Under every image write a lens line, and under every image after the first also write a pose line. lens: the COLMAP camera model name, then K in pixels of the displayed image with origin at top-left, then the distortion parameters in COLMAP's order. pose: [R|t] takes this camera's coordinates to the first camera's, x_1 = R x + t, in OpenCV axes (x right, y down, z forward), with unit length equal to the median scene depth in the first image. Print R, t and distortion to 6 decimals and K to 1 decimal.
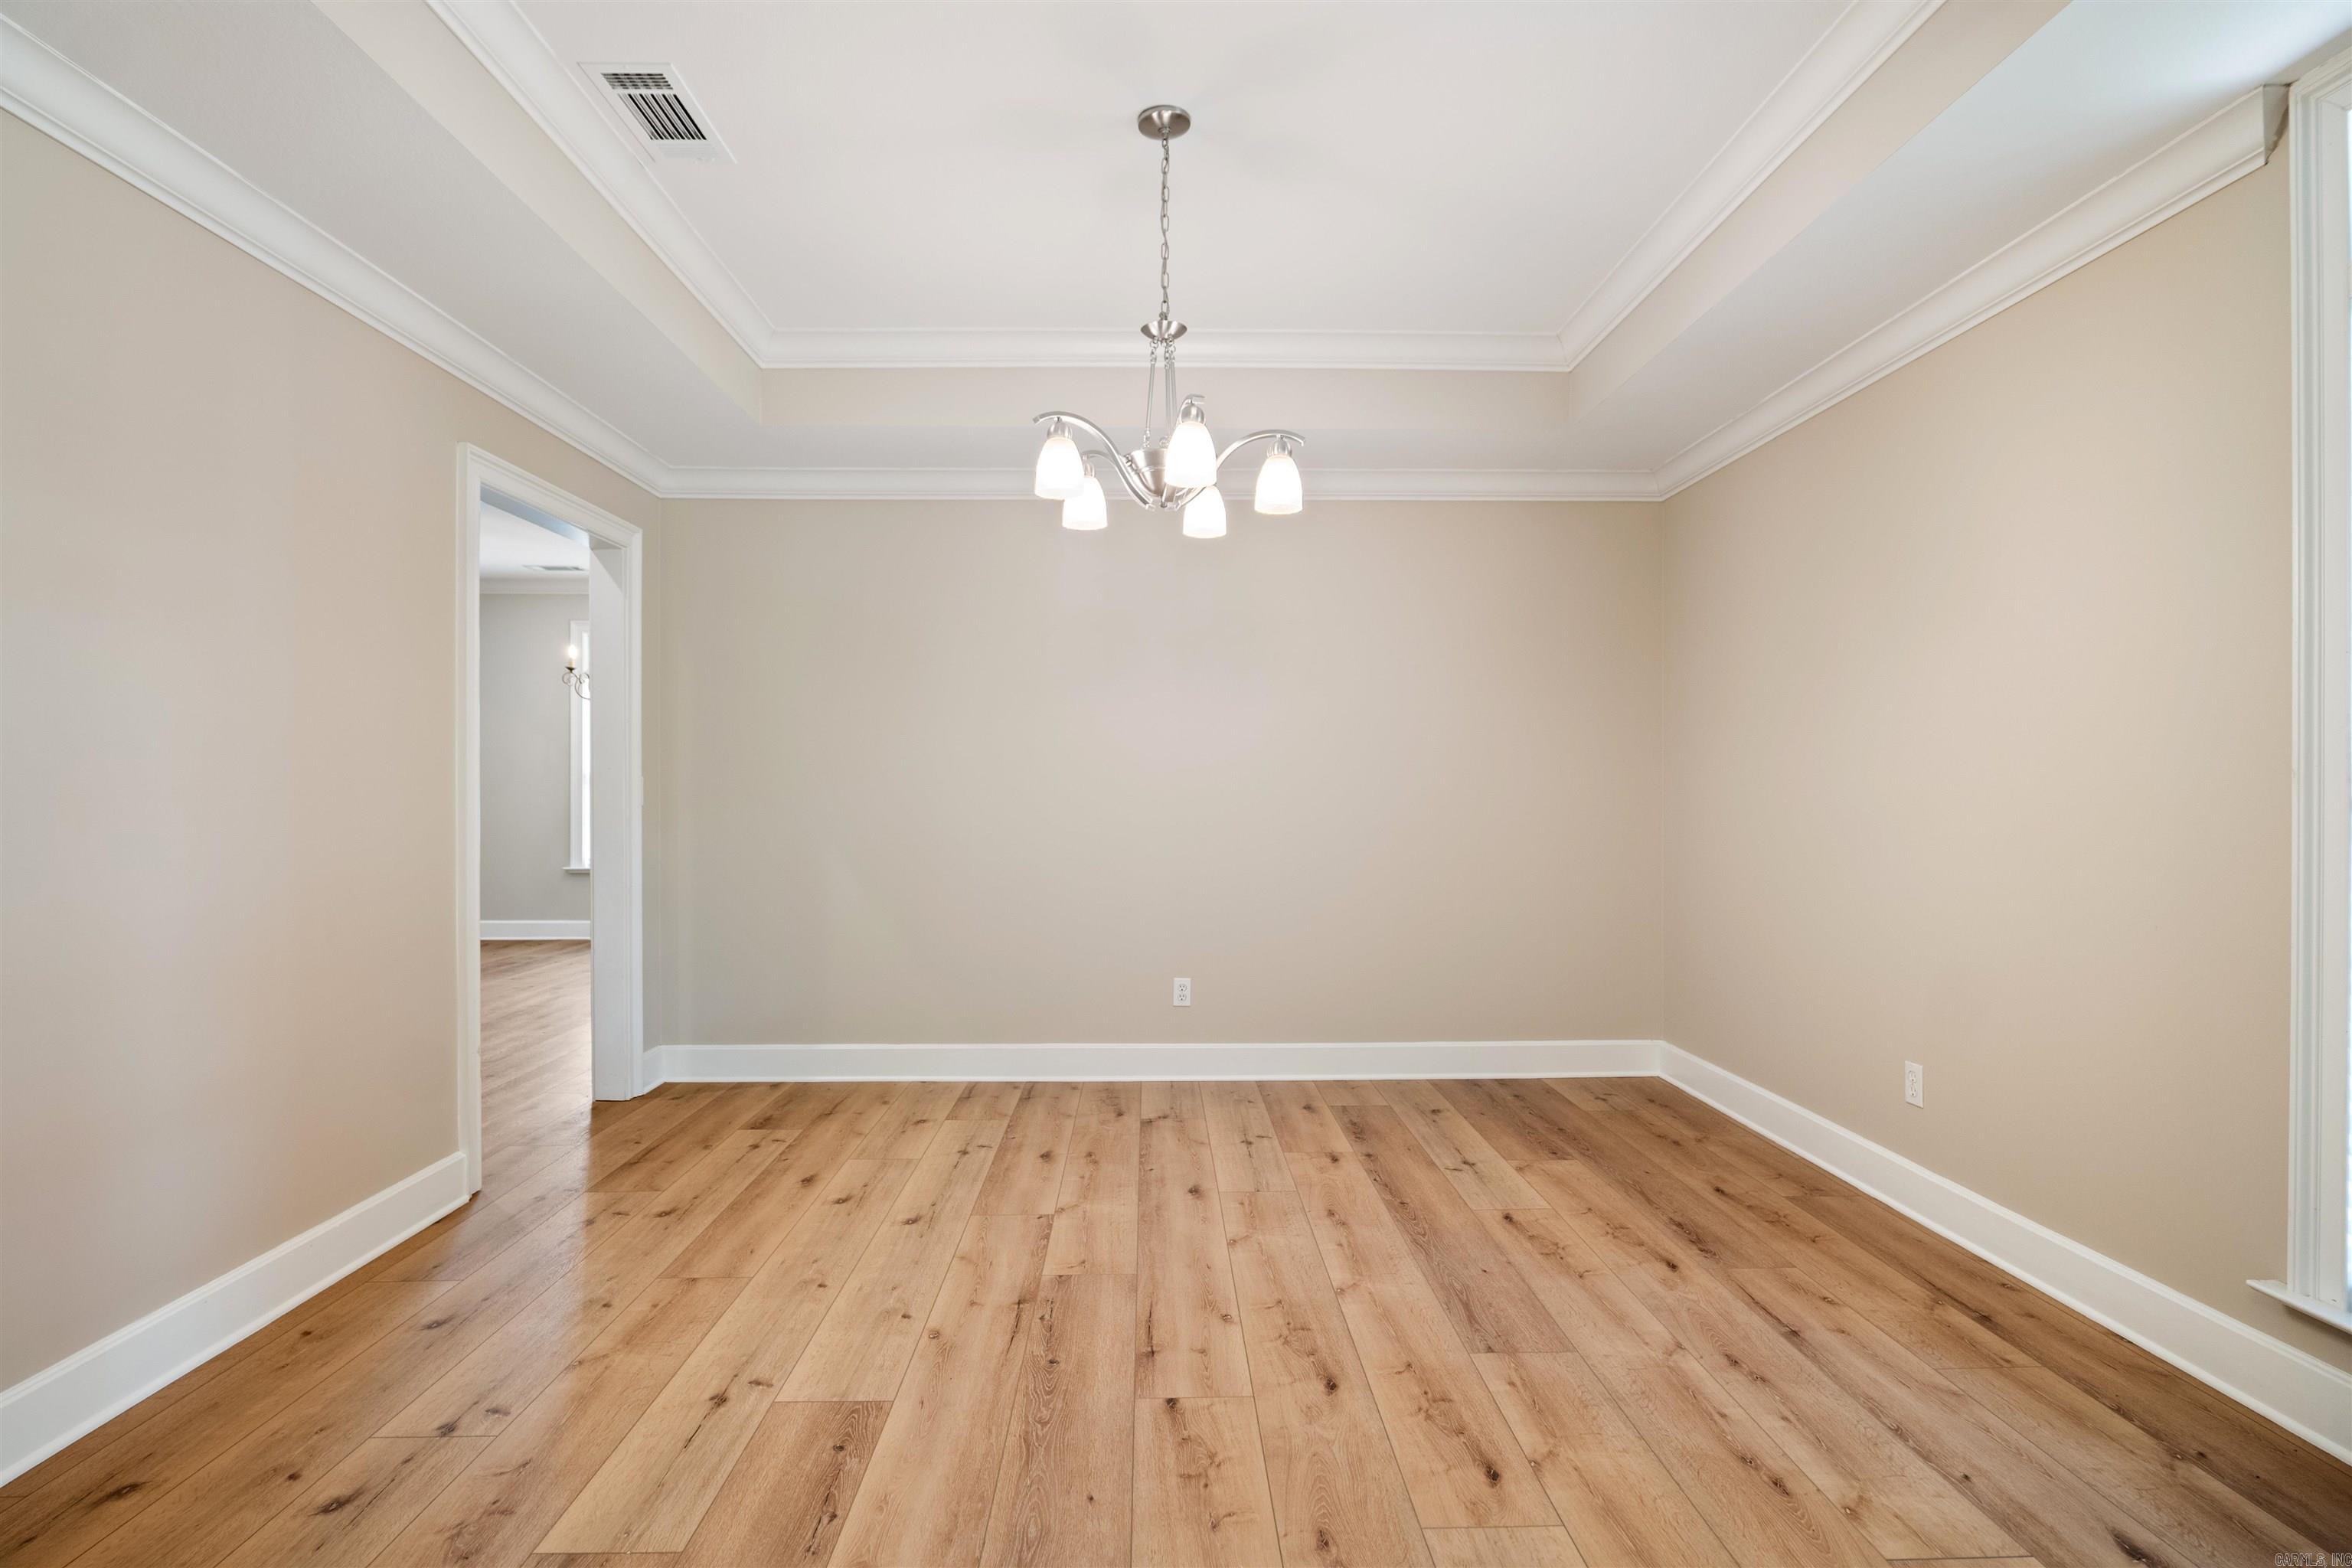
lens RADIAL K [[1197.9, 0, 1197.9], [0, 1197.9, 785.7], [0, 0, 1]] dist [-0.003673, 0.000205]
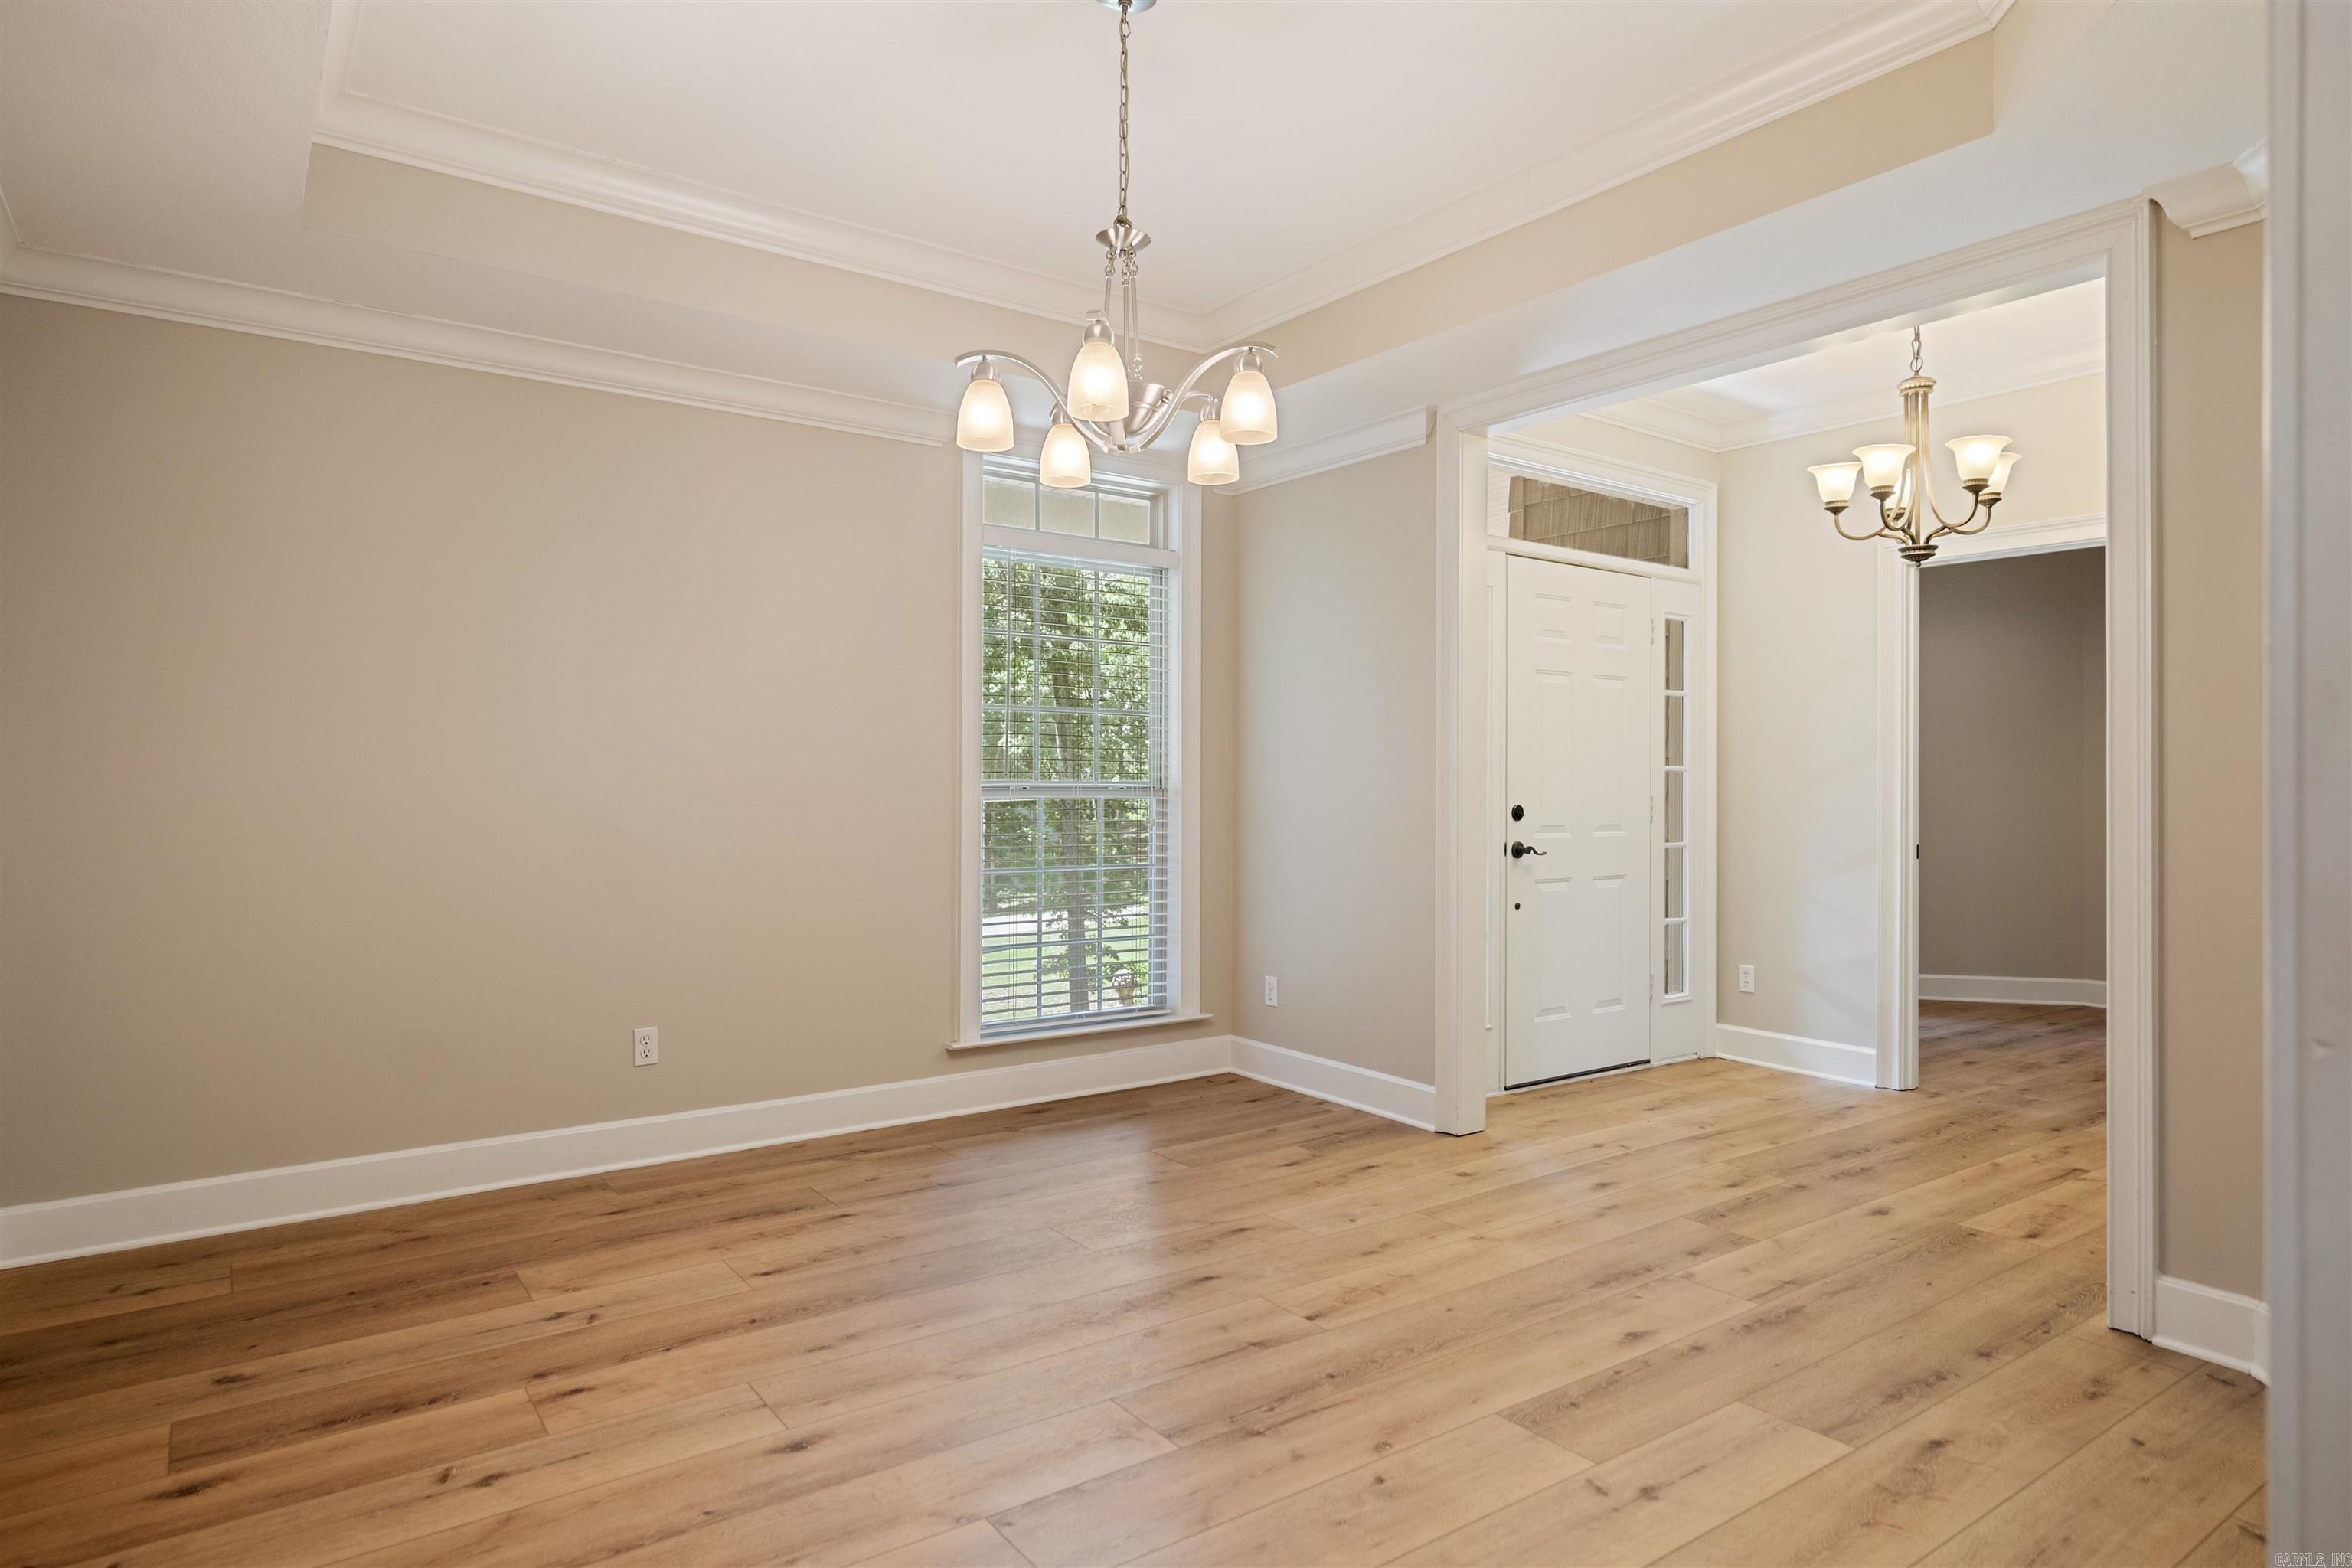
lens RADIAL K [[1335.1, 0, 1188.5], [0, 1335.1, 776.3], [0, 0, 1]] dist [0.002102, 0.001910]
pose [[-0.577184, 0.002818, 0.816609, -0.747699], [-0.004977, 0.999963, -0.006968, 0.003517], [-0.816599, -0.008086, -0.577149, 1.372867]]
